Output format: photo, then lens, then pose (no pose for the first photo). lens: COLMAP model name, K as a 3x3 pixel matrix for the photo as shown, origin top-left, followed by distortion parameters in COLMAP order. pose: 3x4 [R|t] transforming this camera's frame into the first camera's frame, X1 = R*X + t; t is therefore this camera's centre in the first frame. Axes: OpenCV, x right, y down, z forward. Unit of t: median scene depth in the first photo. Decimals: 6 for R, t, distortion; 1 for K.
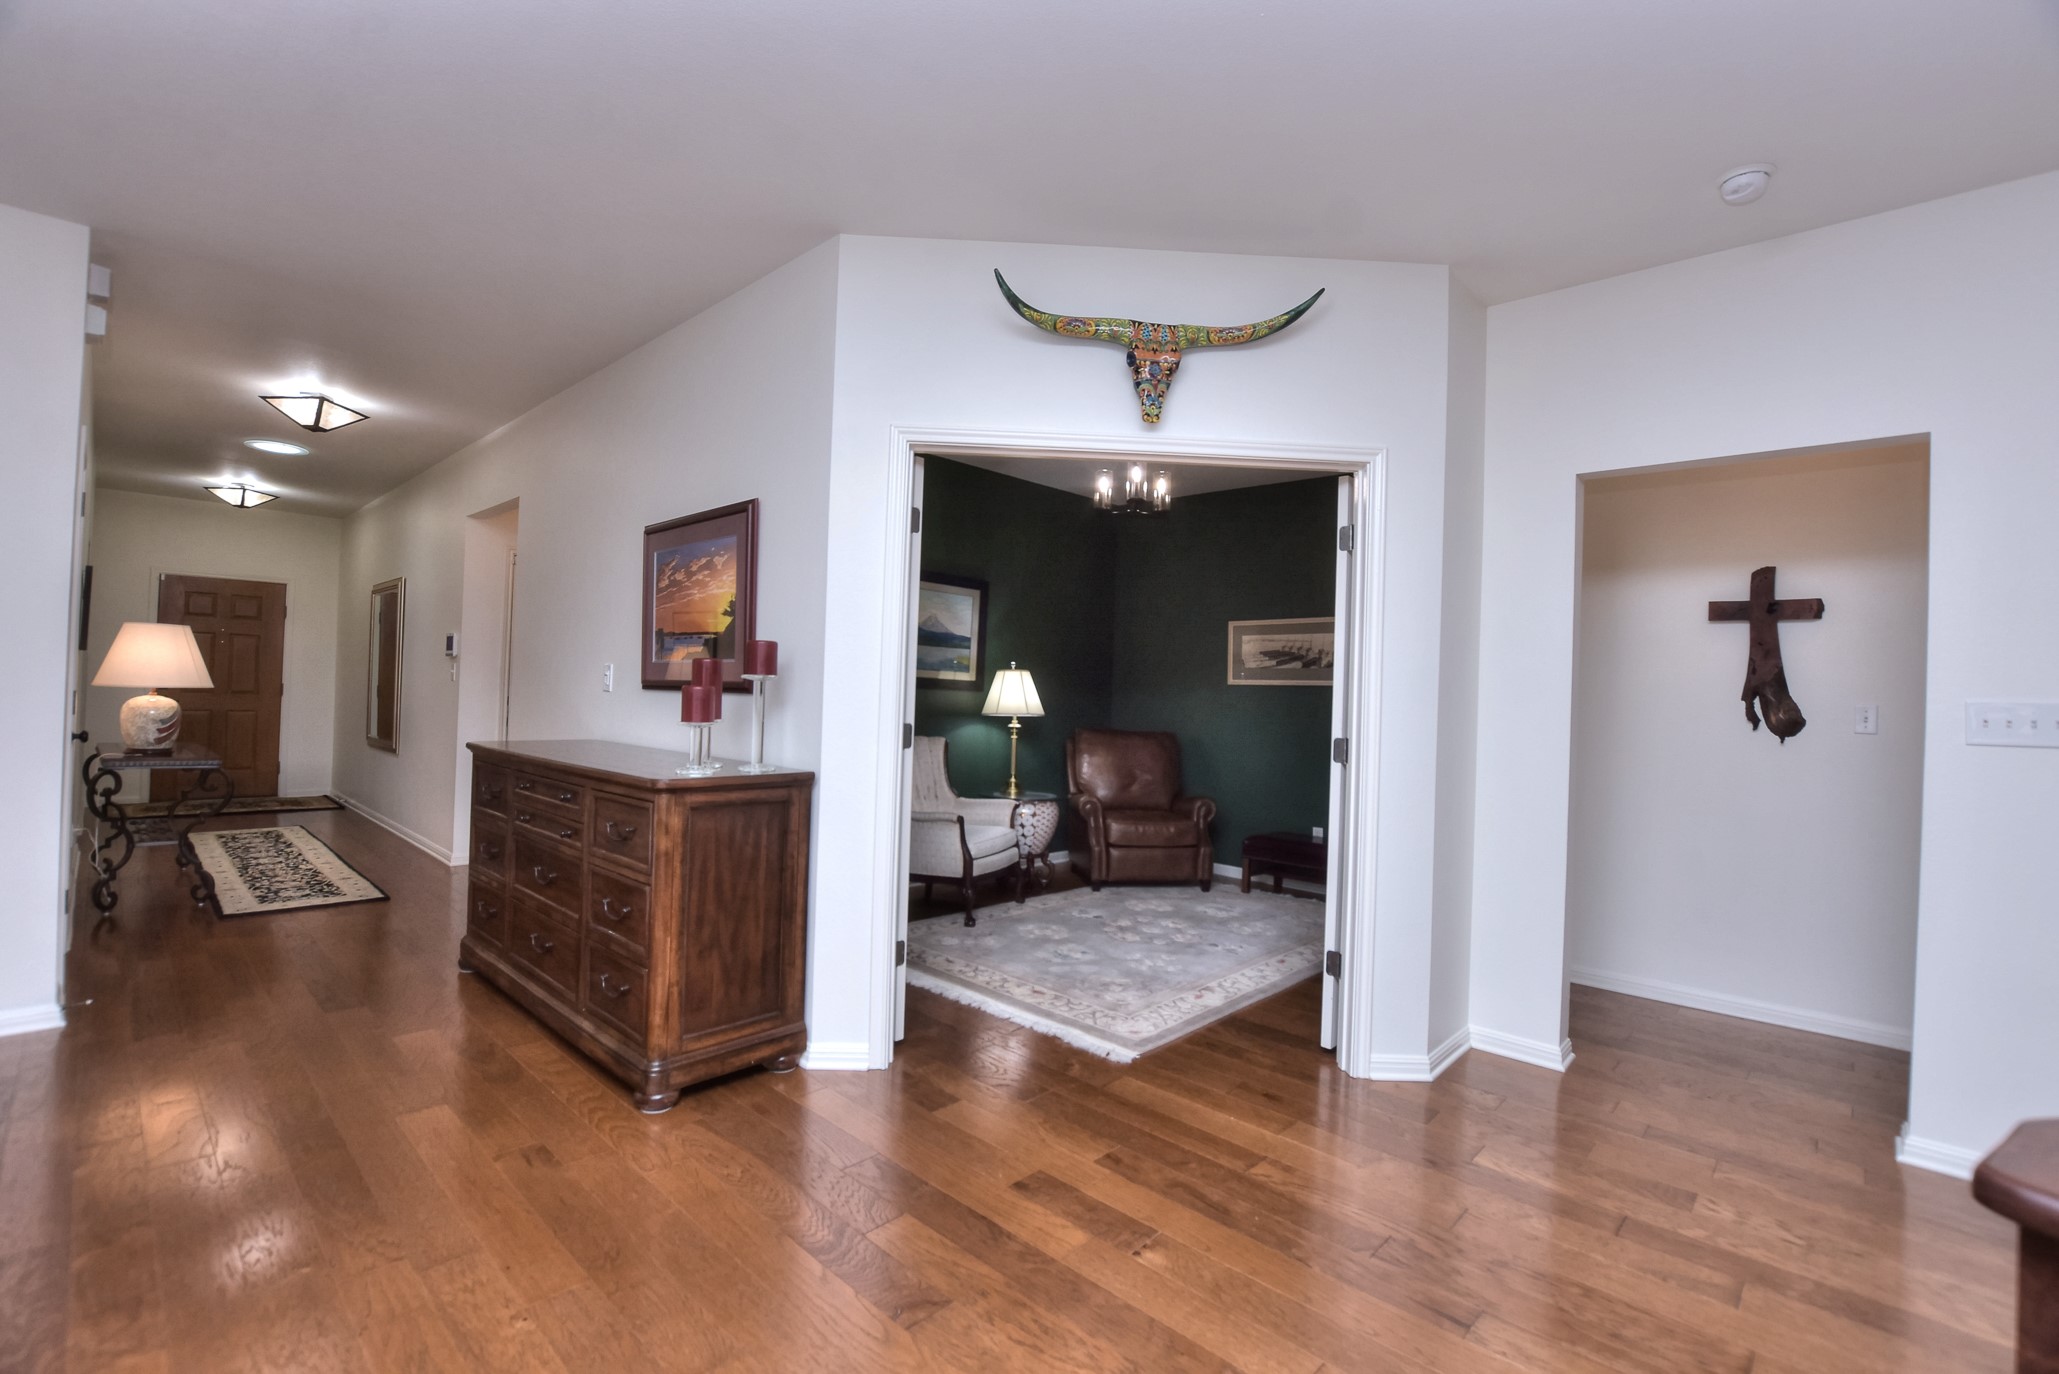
lens RADIAL K [[928.1, 0, 1036.6], [0, 928.1, 683.7], [0, 0, 1]] dist [-0.030063, 0.004189]
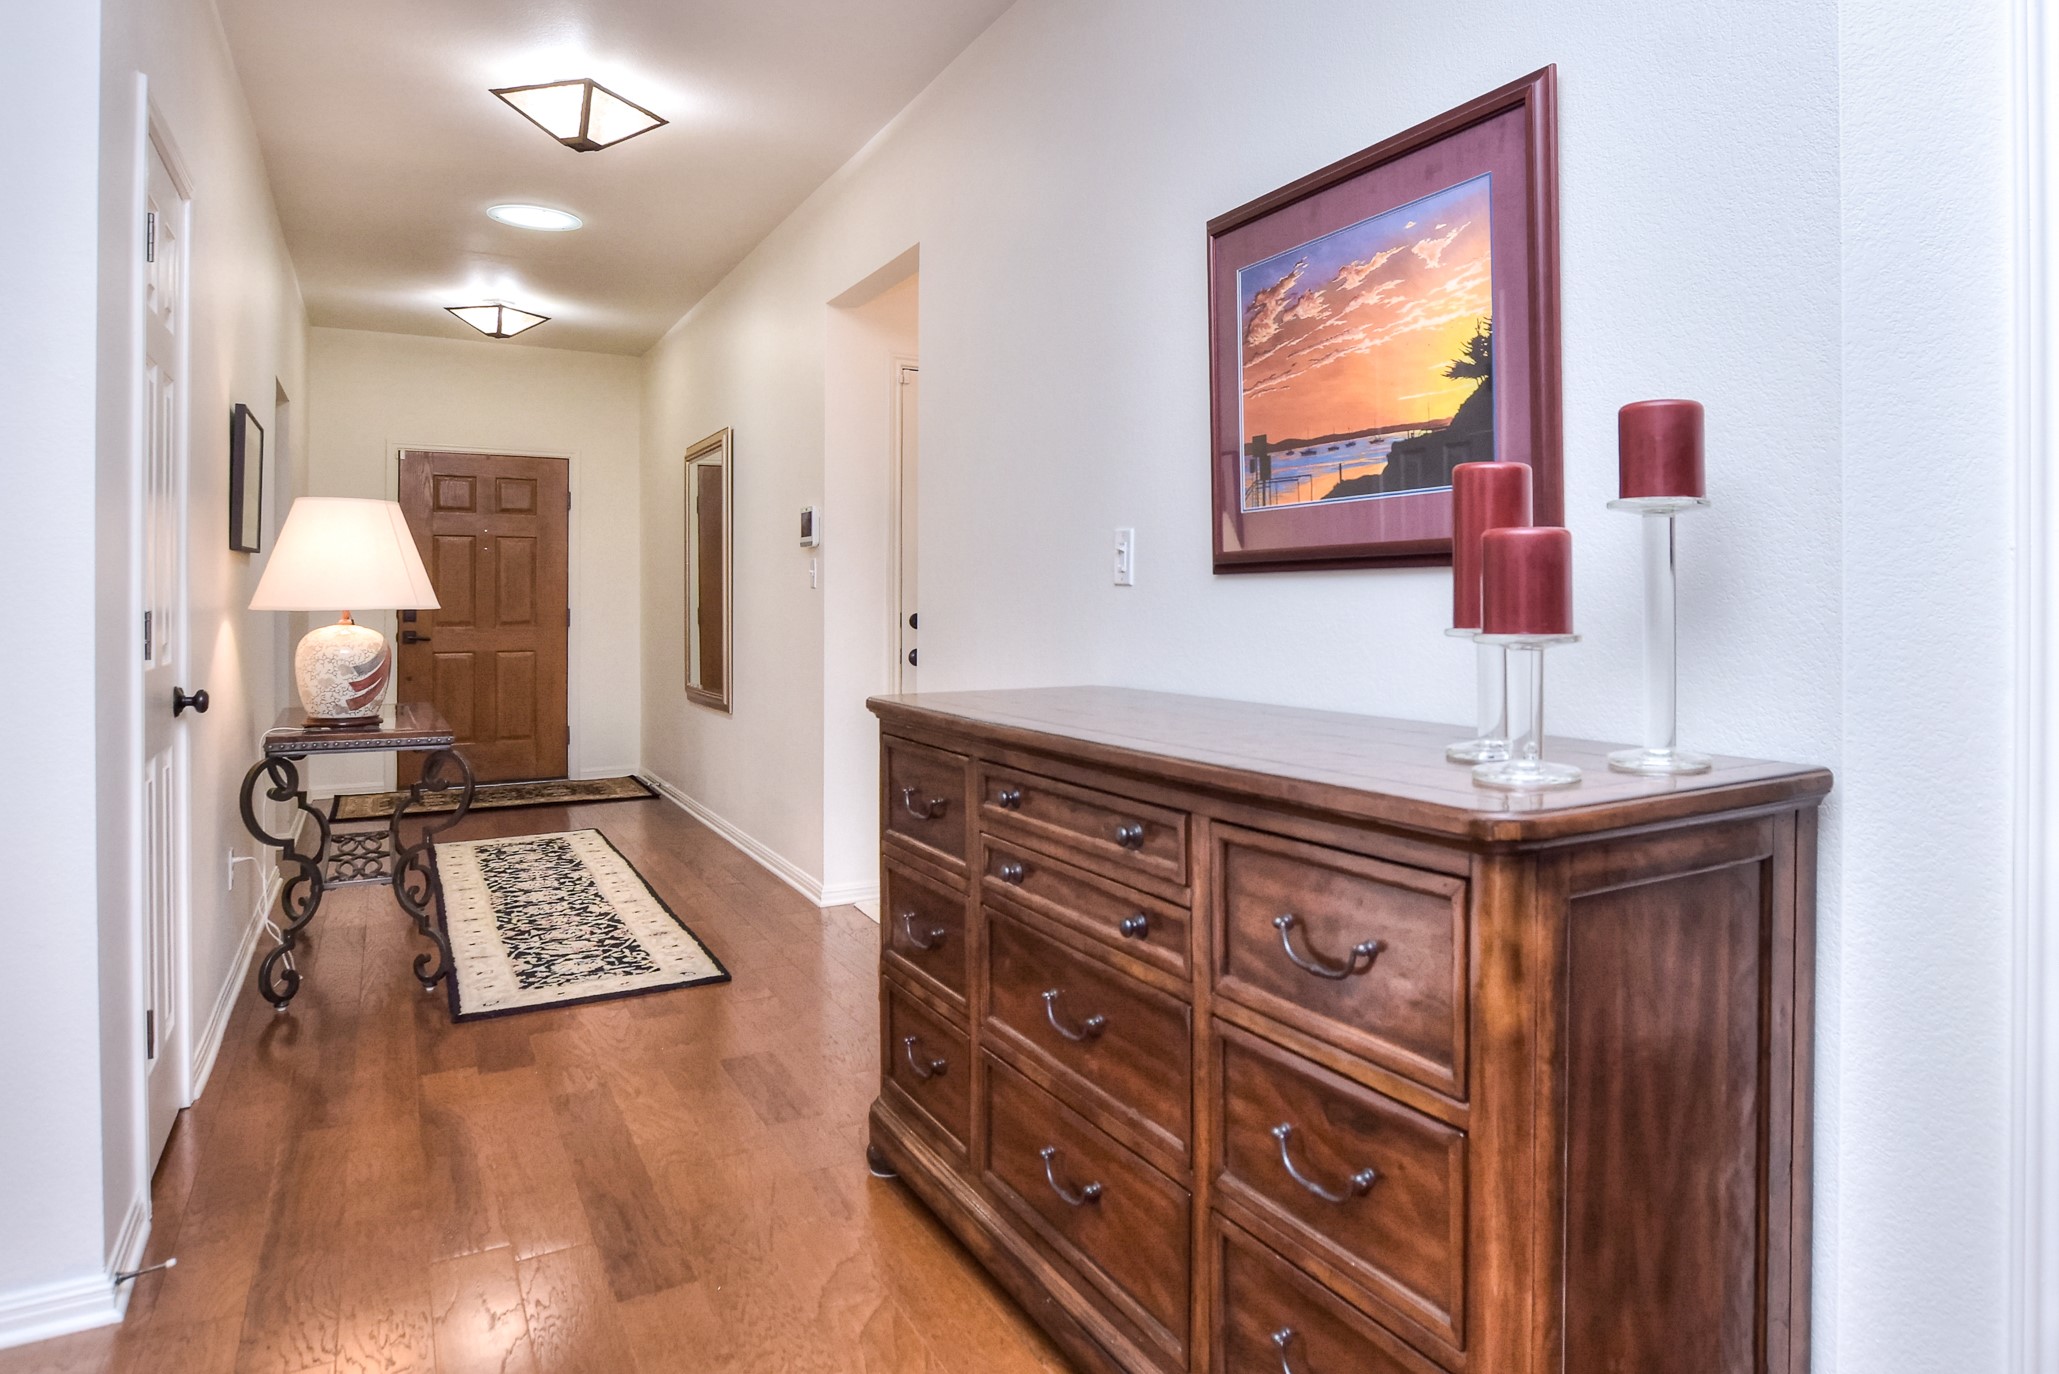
lens RADIAL K [[1328.4, 0, 1289.9], [0, 1328.4, 594.5], [0, 0, 1]] dist [-0.033076, 0.008025]
pose [[0.978815, -0.034501, -0.201817, -0.222679], [0.035234, 0.999379, 0.000038, 0.014776], [0.201691, -0.007148, 0.979423, 0.310420]]
